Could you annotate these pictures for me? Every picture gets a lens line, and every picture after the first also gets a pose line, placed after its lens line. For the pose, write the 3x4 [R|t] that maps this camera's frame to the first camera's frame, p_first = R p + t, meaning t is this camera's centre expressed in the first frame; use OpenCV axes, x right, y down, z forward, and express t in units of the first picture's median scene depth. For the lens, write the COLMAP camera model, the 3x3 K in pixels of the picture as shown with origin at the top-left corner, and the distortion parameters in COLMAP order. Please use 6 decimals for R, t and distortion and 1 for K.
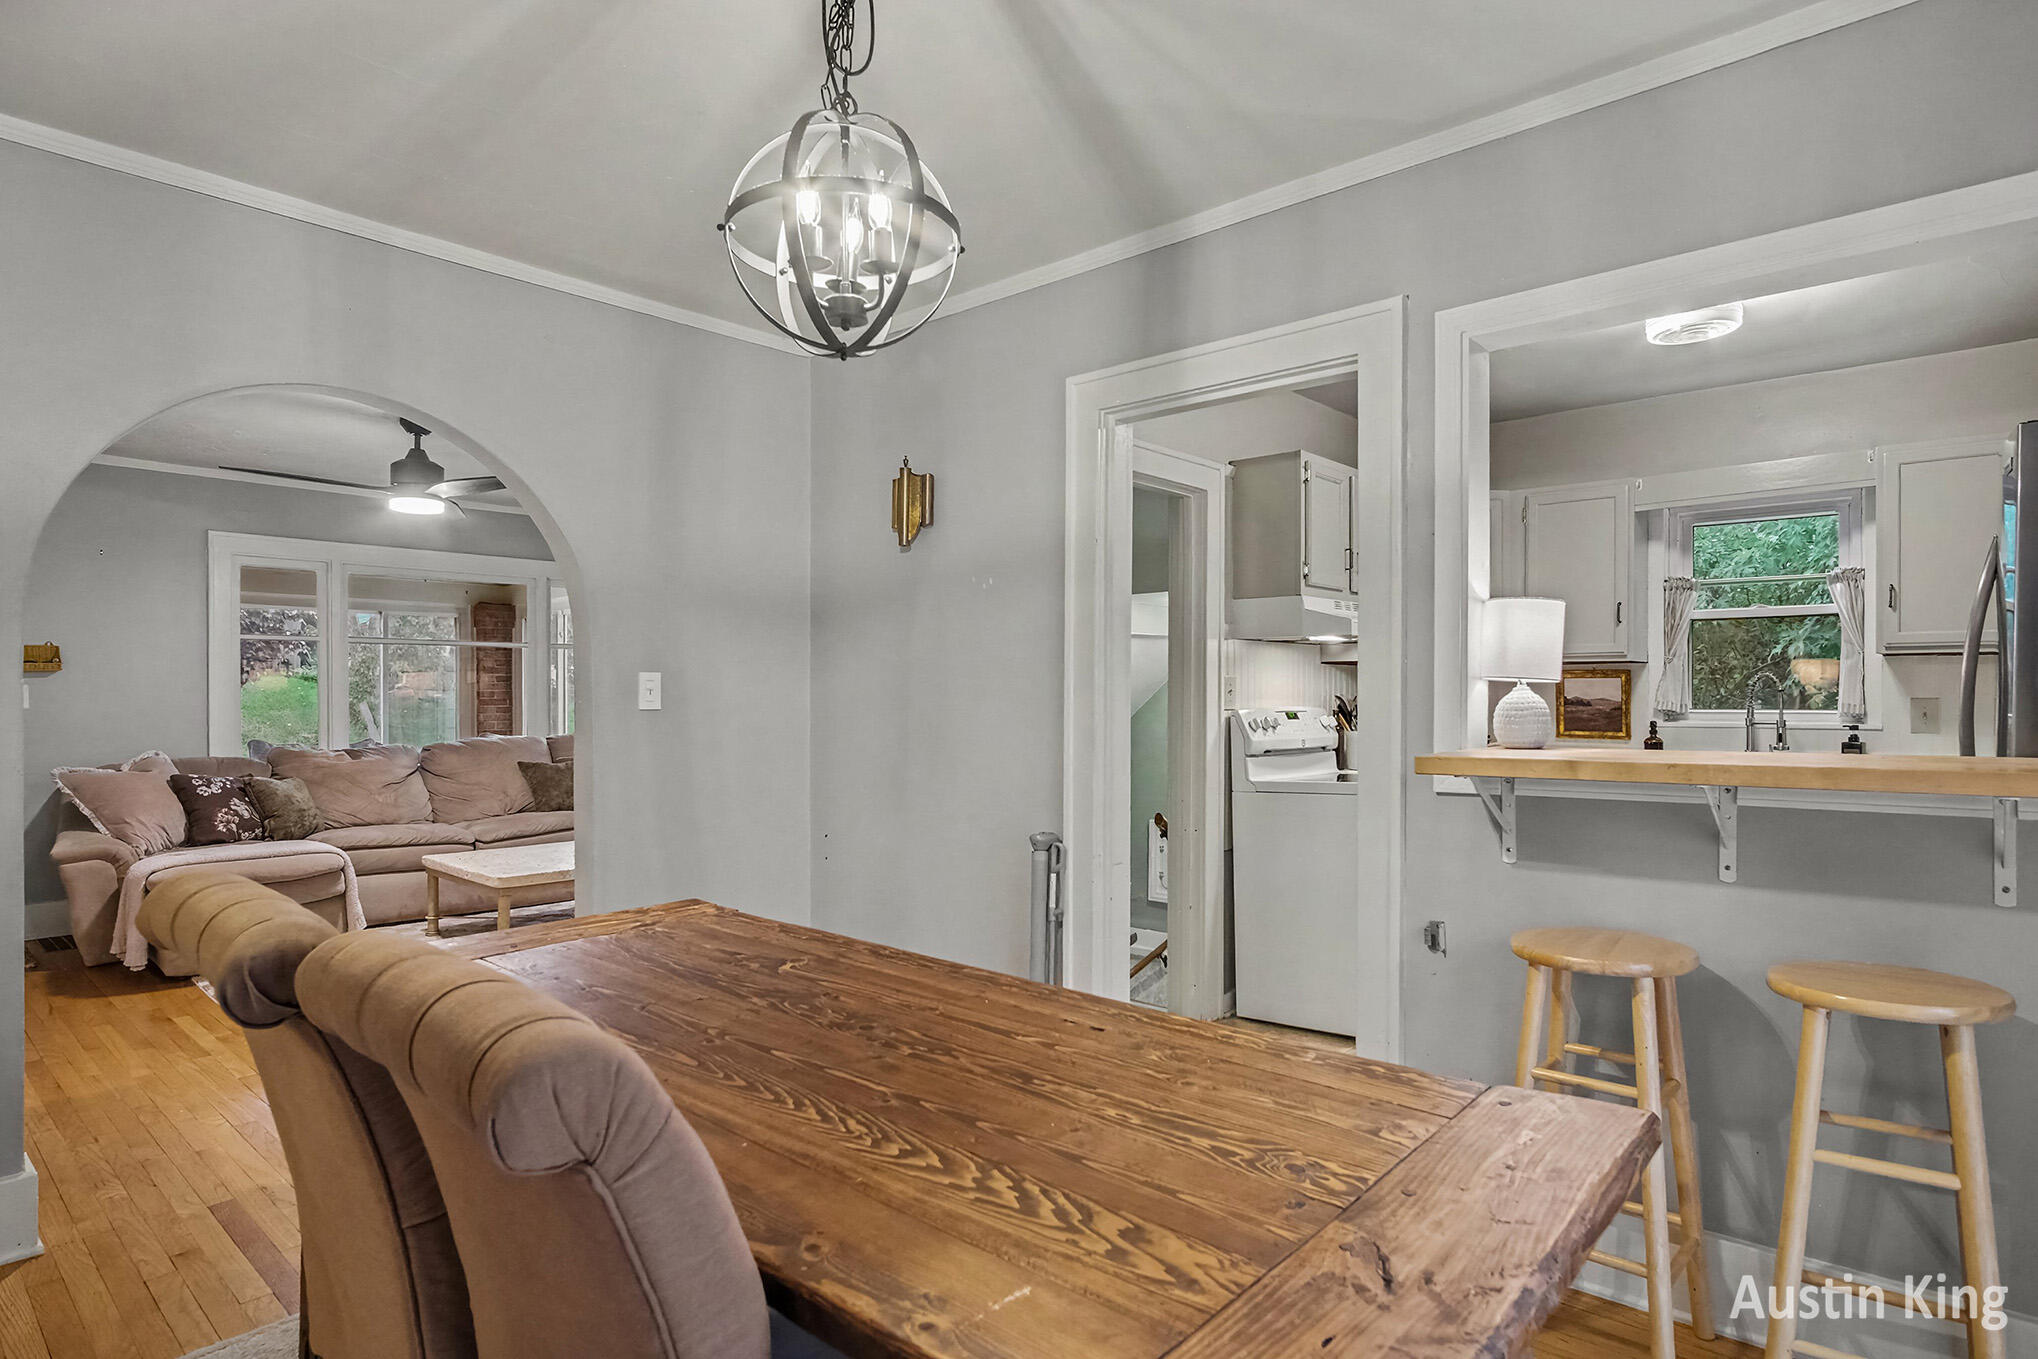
lens RADIAL K [[1100.6, 0, 1015.6], [0, 1100.6, 697.1], [0, 0, 1]] dist [-0.024043, 0.000084]
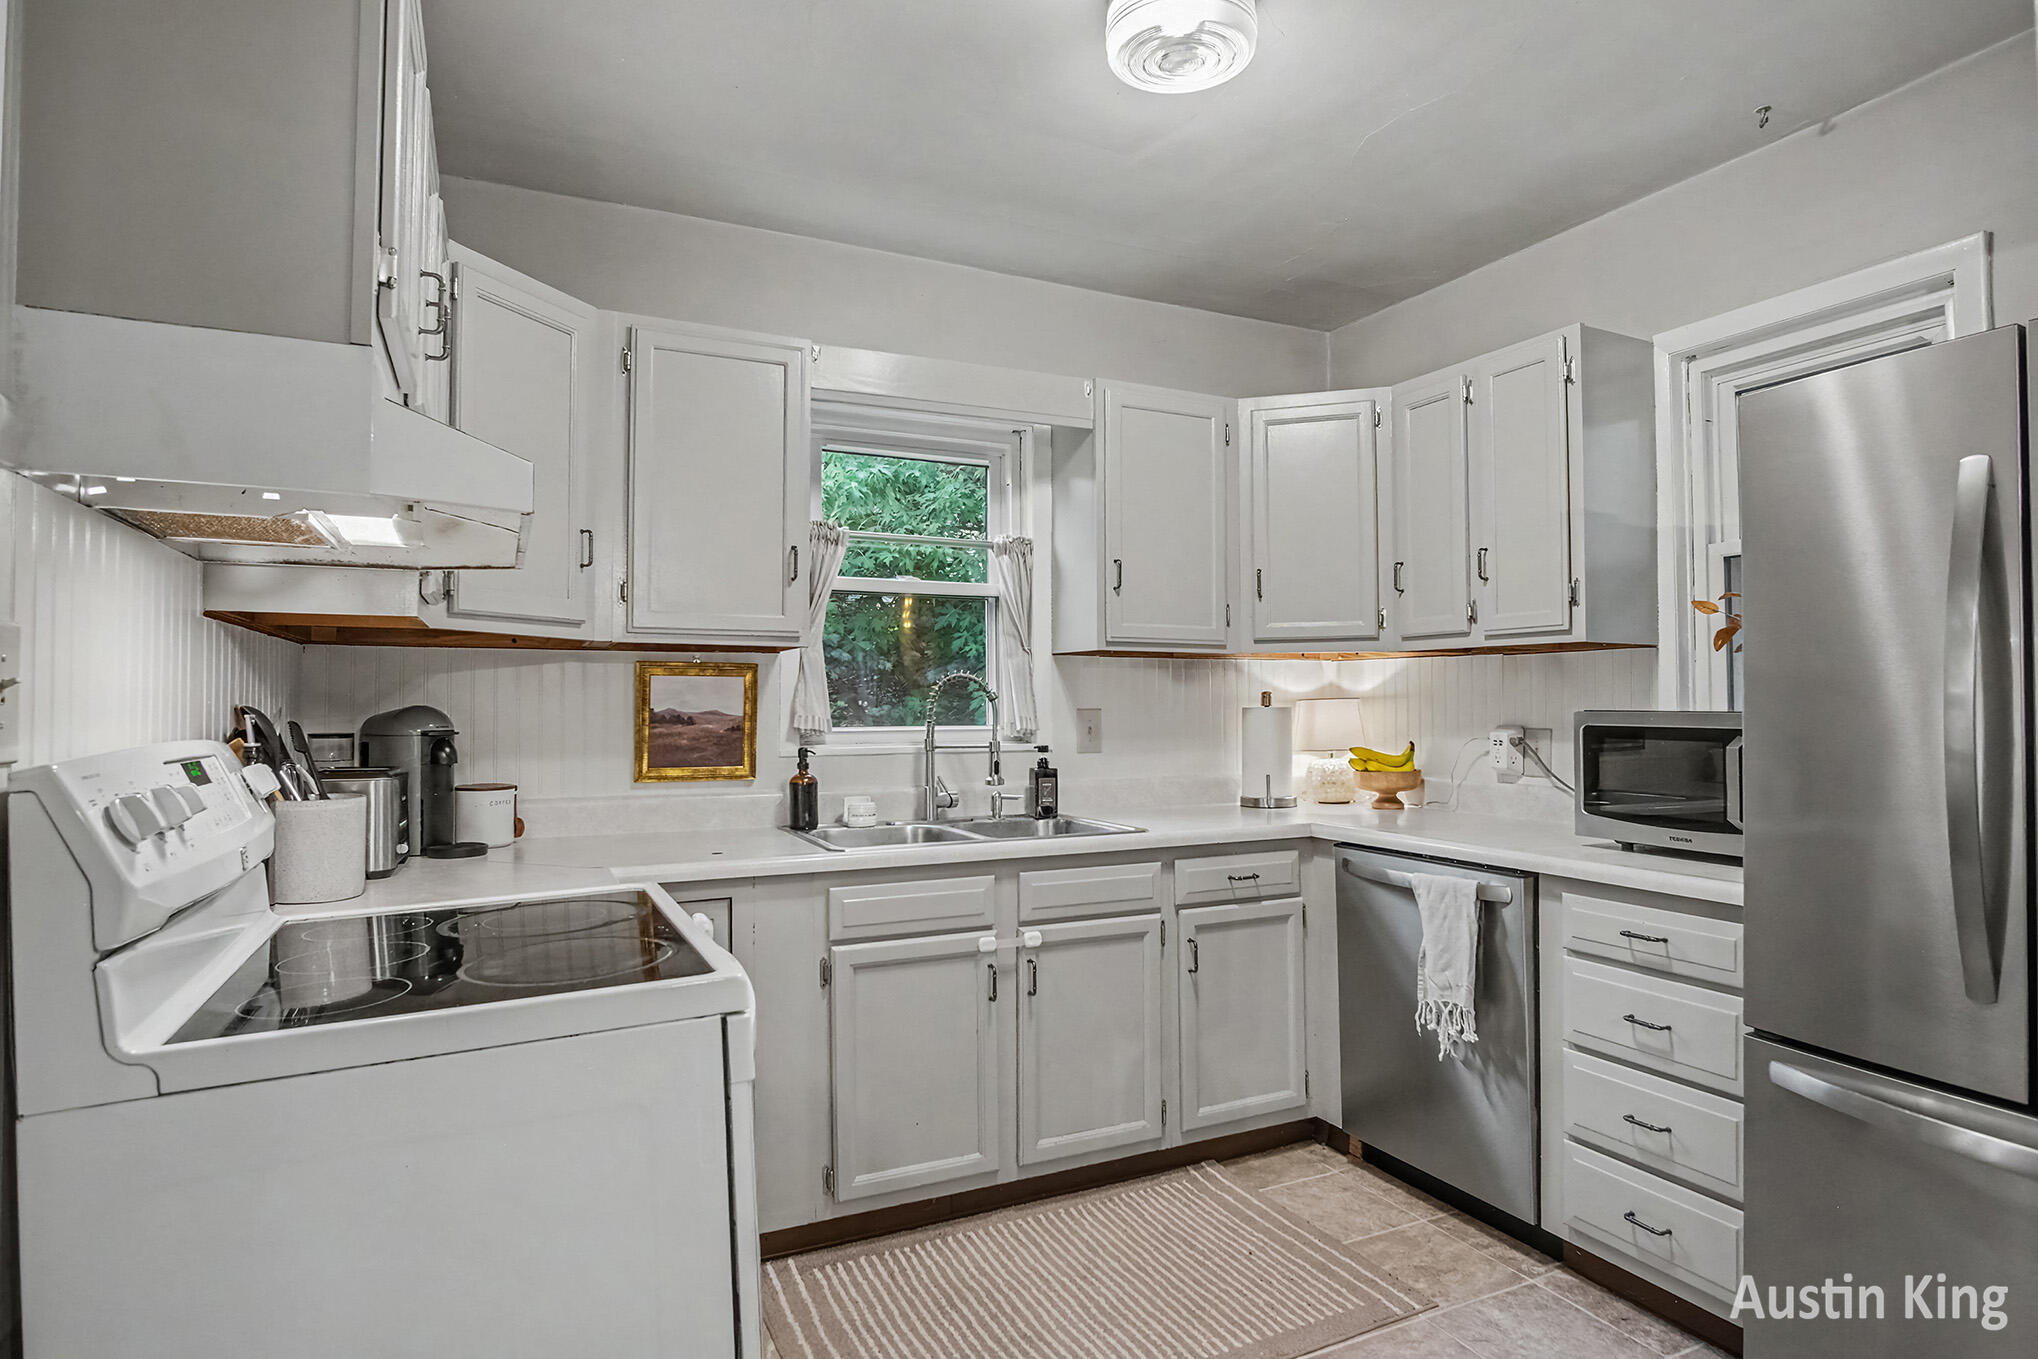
lens RADIAL K [[1100.6, 0, 1025.9], [0, 1100.6, 686.4], [0, 0, 1]] dist [-0.024043, 0.000084]
pose [[0.378304, 0.008633, 0.925641, 0.053948], [-0.000108, 0.999957, -0.009282, -0.006840], [-0.925681, 0.003411, 0.378289, 0.630540]]
